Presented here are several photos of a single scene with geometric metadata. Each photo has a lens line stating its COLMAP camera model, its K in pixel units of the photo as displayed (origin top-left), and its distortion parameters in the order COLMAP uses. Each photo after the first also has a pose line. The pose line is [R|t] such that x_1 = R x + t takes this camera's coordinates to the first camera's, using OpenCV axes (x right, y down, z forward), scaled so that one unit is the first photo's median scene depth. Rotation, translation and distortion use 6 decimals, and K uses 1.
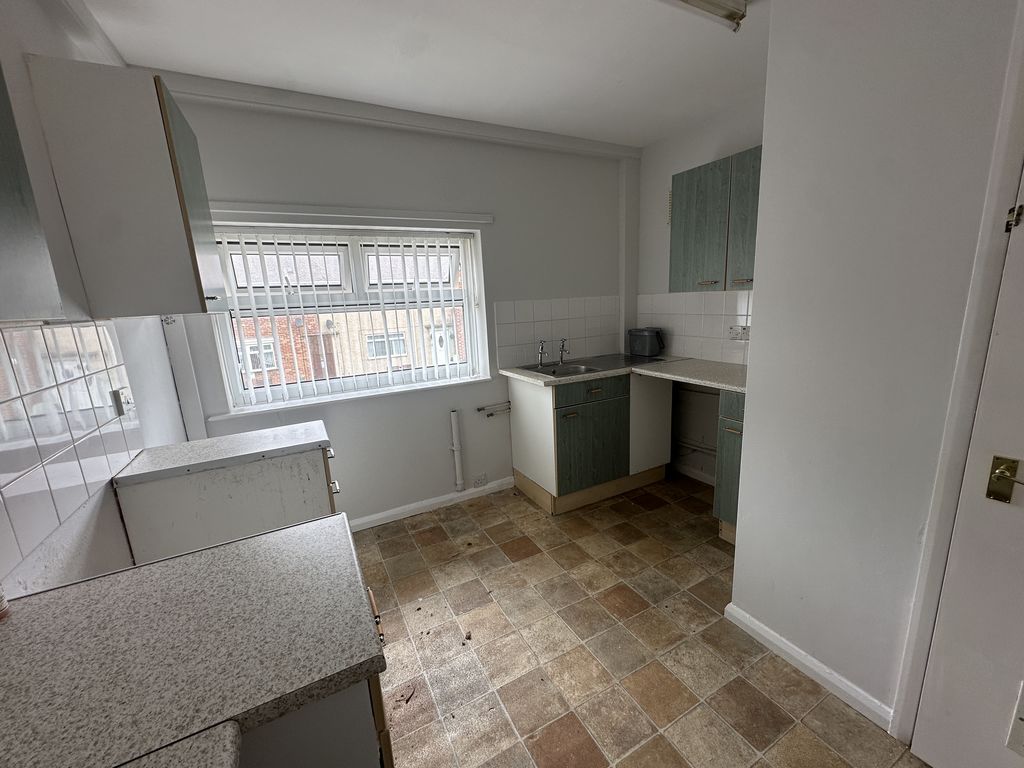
lens RADIAL K [[408.3, 0, 511.2], [0, 408.3, 383.2], [0, 0, 1]] dist [-0.001053, 0.000259]
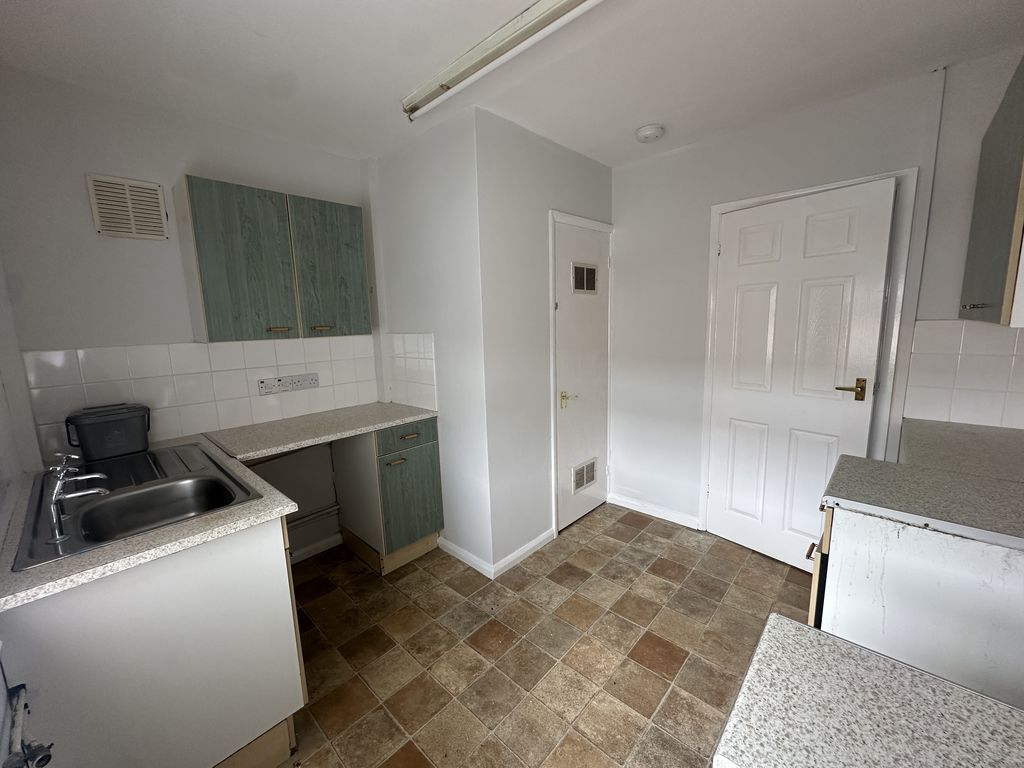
lens RADIAL K [[408.3, 0, 511.2], [0, 408.3, 383.2], [0, 0, 1]] dist [-0.001053, 0.000259]
pose [[-0.325345, -0.086979, 0.941587, -0.534547], [0.233533, 0.957524, 0.169144, -0.187671], [-0.916304, 0.274921, -0.291213, 0.926747]]
